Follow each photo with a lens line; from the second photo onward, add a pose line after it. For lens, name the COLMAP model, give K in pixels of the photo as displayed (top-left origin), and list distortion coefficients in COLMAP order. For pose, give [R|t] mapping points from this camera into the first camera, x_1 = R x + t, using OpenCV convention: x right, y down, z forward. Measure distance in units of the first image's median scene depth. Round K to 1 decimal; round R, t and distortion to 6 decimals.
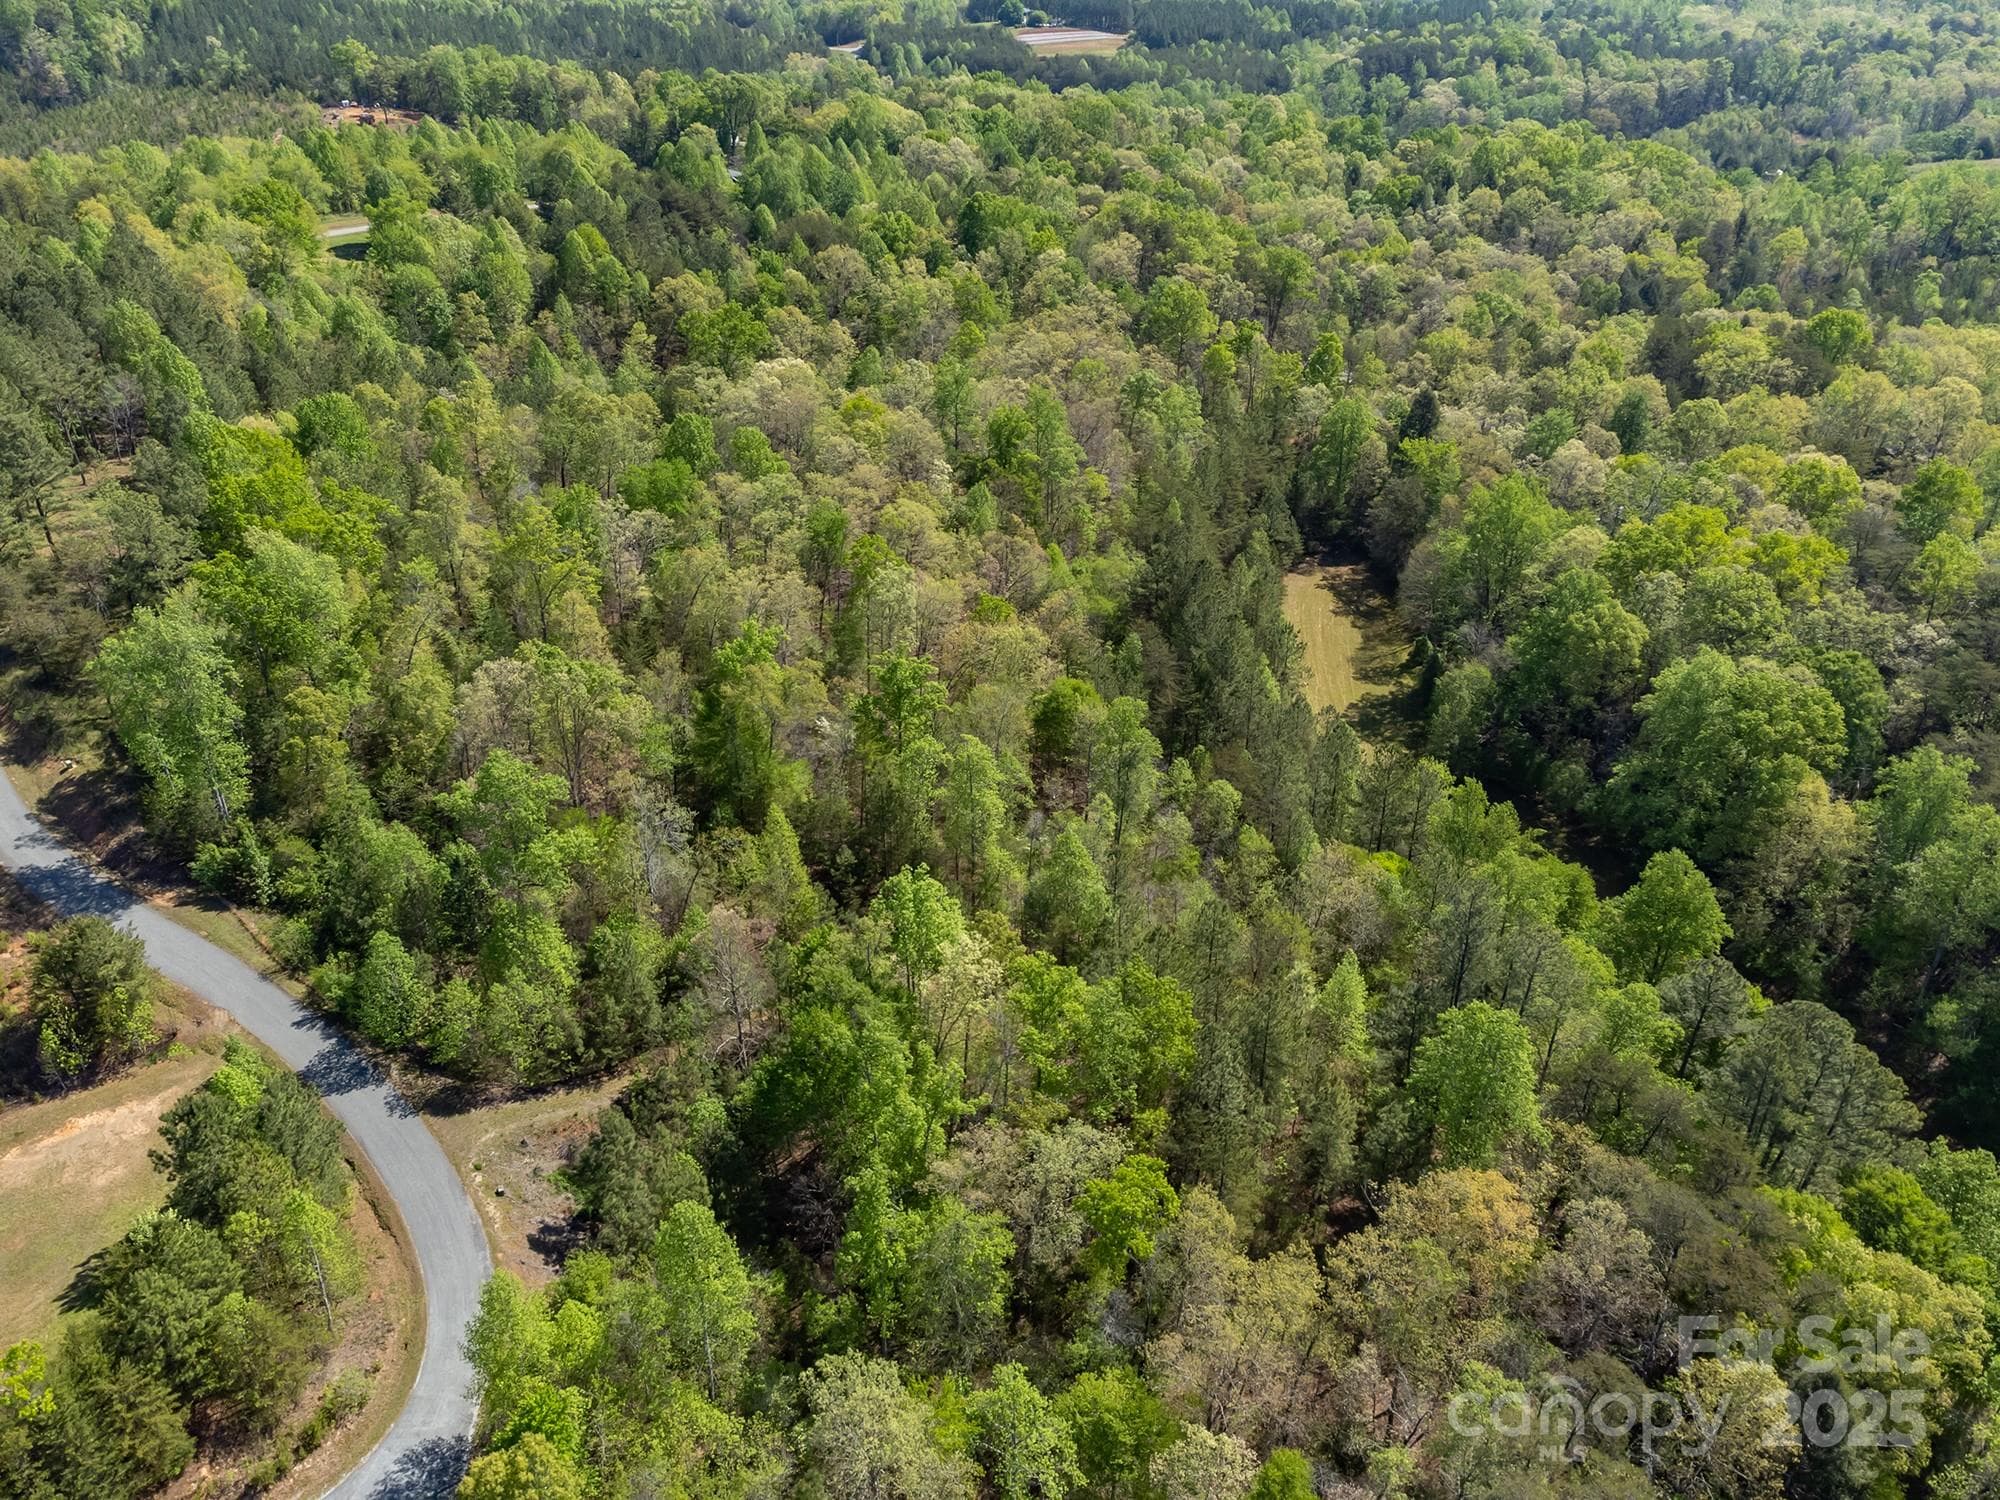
lens RADIAL K [[1489.5, 0, 1004.4], [0, 1489.5, 734.6], [0, 0, 1]] dist [0.022009, -0.007573]
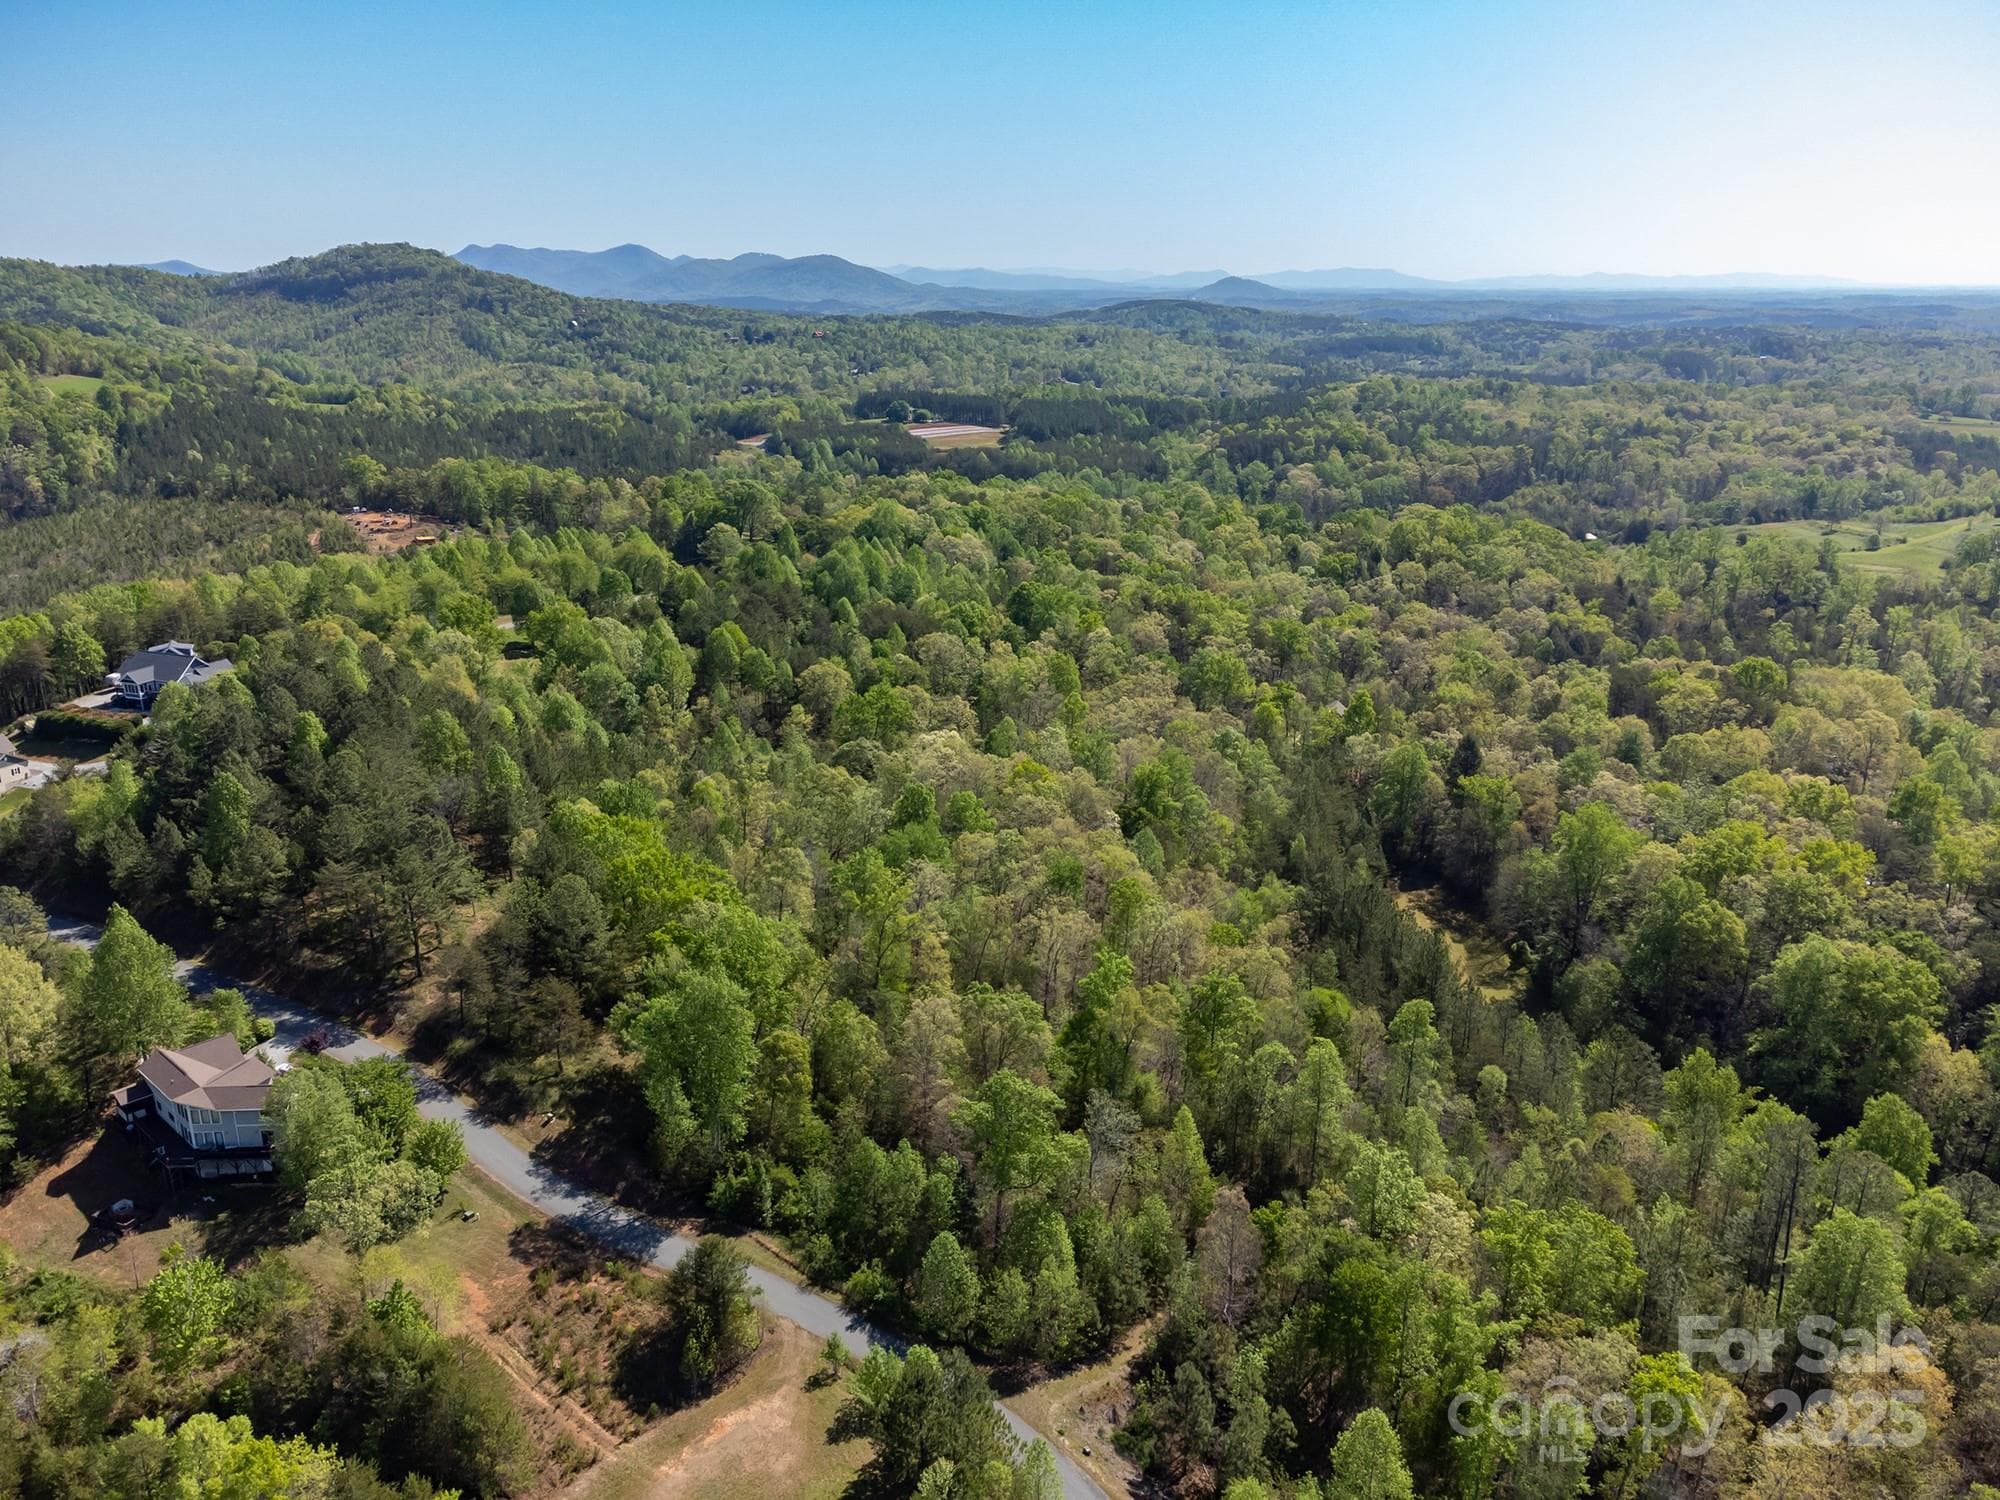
lens RADIAL K [[1489.5, 0, 1005.1], [0, 1489.5, 740.3], [0, 0, 1]] dist [0.022009, -0.007573]
pose [[0.990834, -0.040230, 0.128953, -0.210834], [0.067499, 0.974352, -0.214668, 0.004209], [-0.117009, 0.221405, 0.968137, -0.098367]]
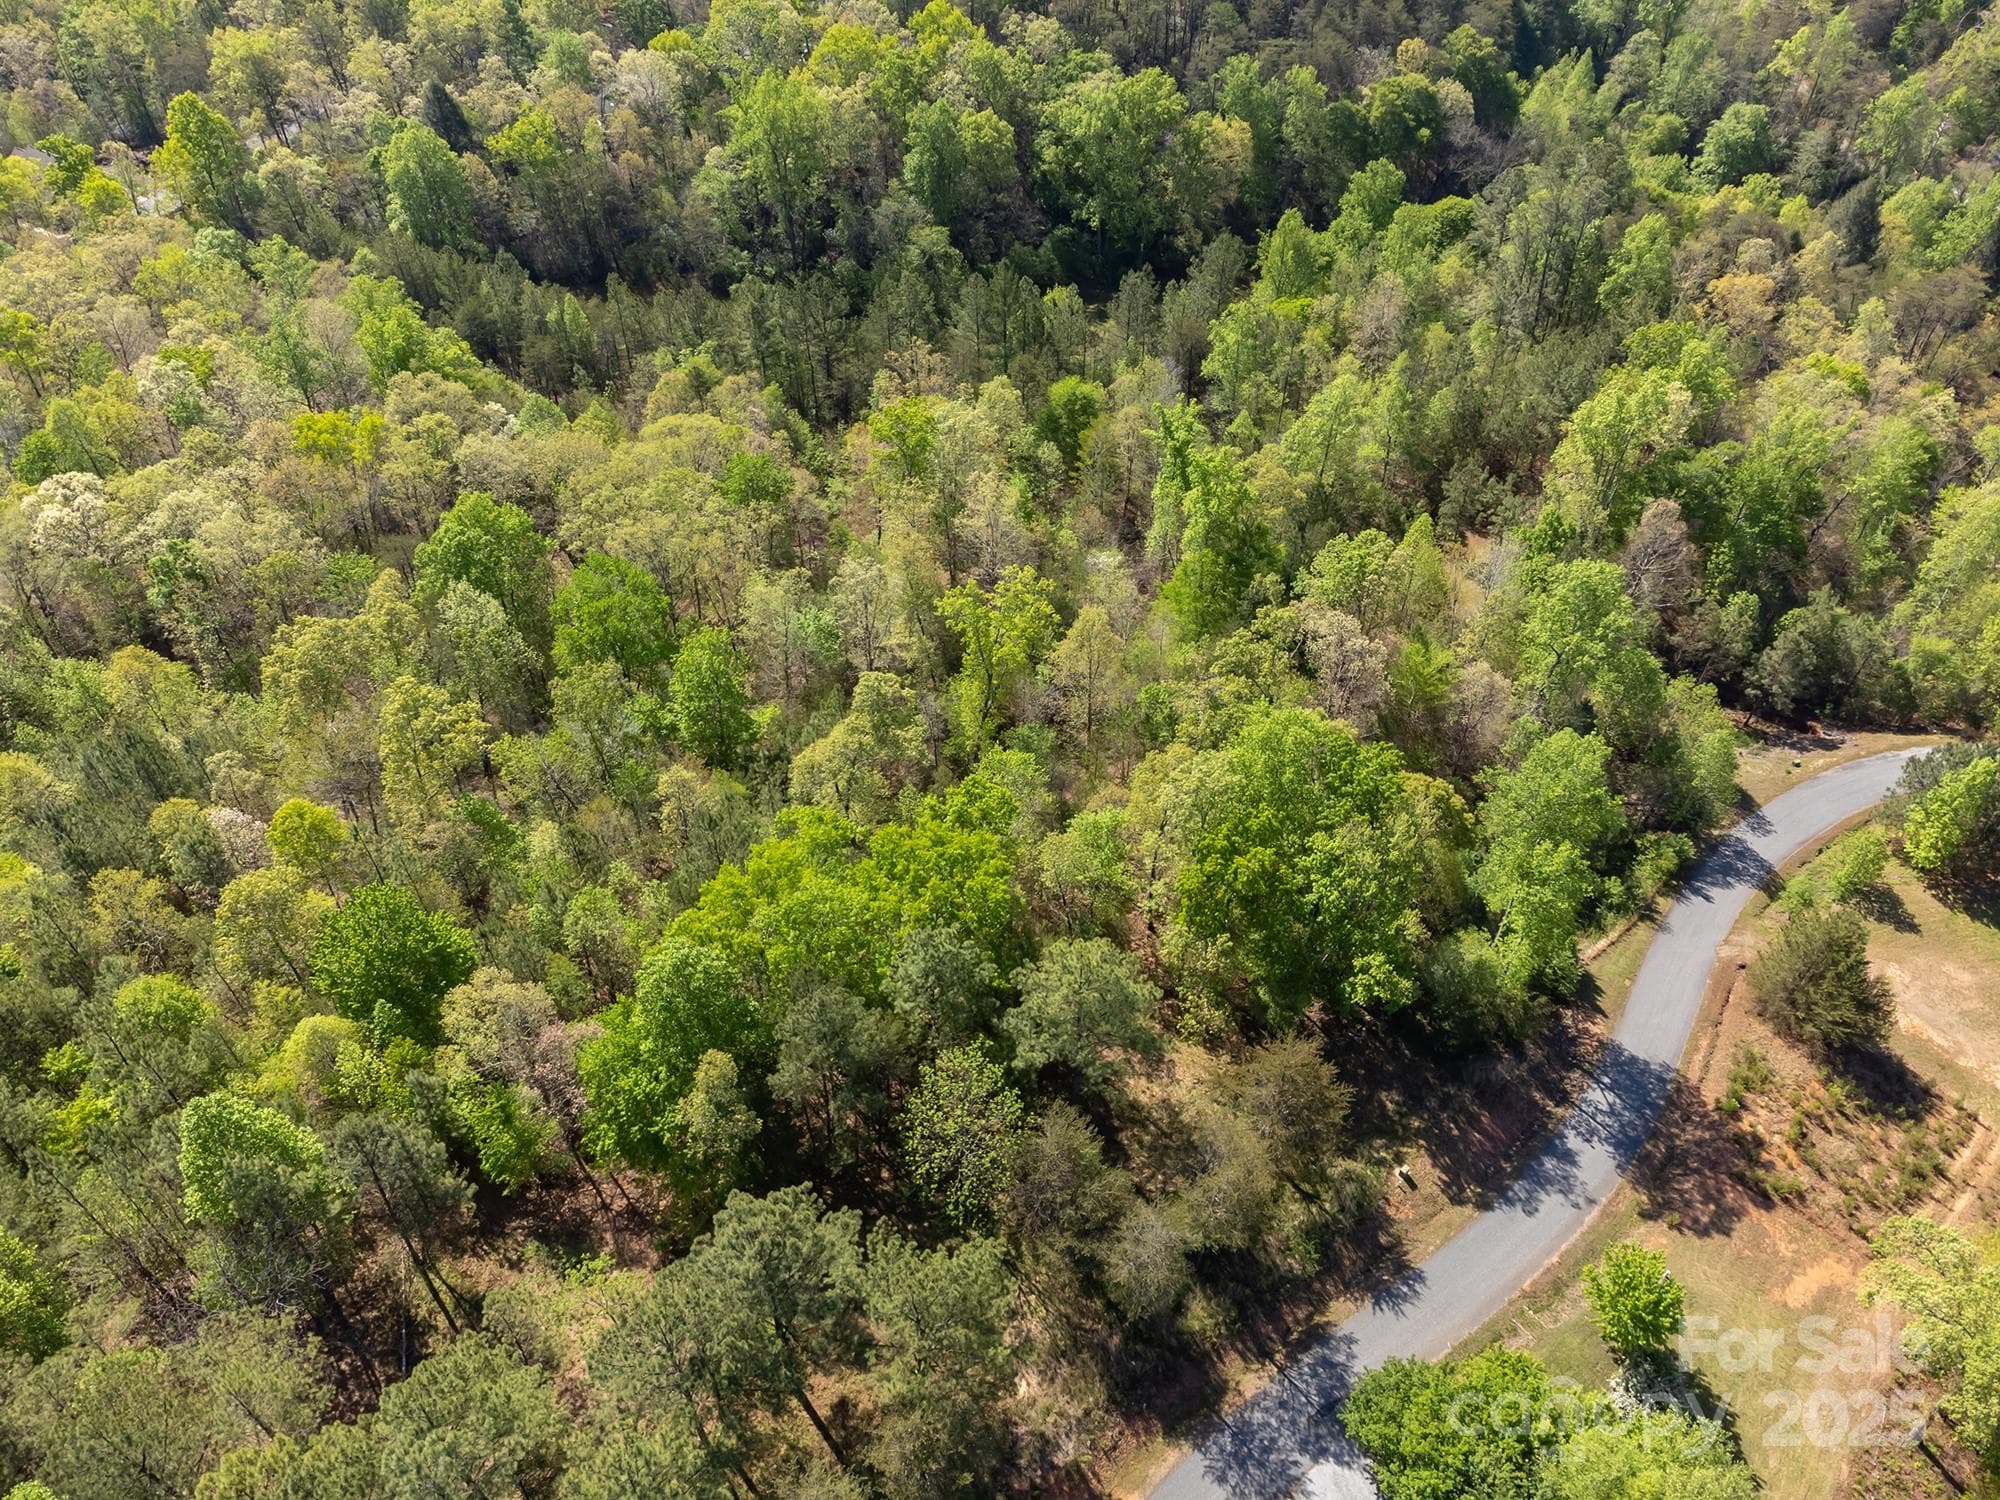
lens RADIAL K [[1489.5, 0, 1010.4], [0, 1489.5, 736.0], [0, 0, 1]] dist [0.022009, -0.007573]
pose [[0.099812, -0.715742, 0.691196, -0.486023], [0.502849, 0.635712, 0.585674, -0.293583], [-0.858592, 0.289110, 0.423361, 0.411791]]
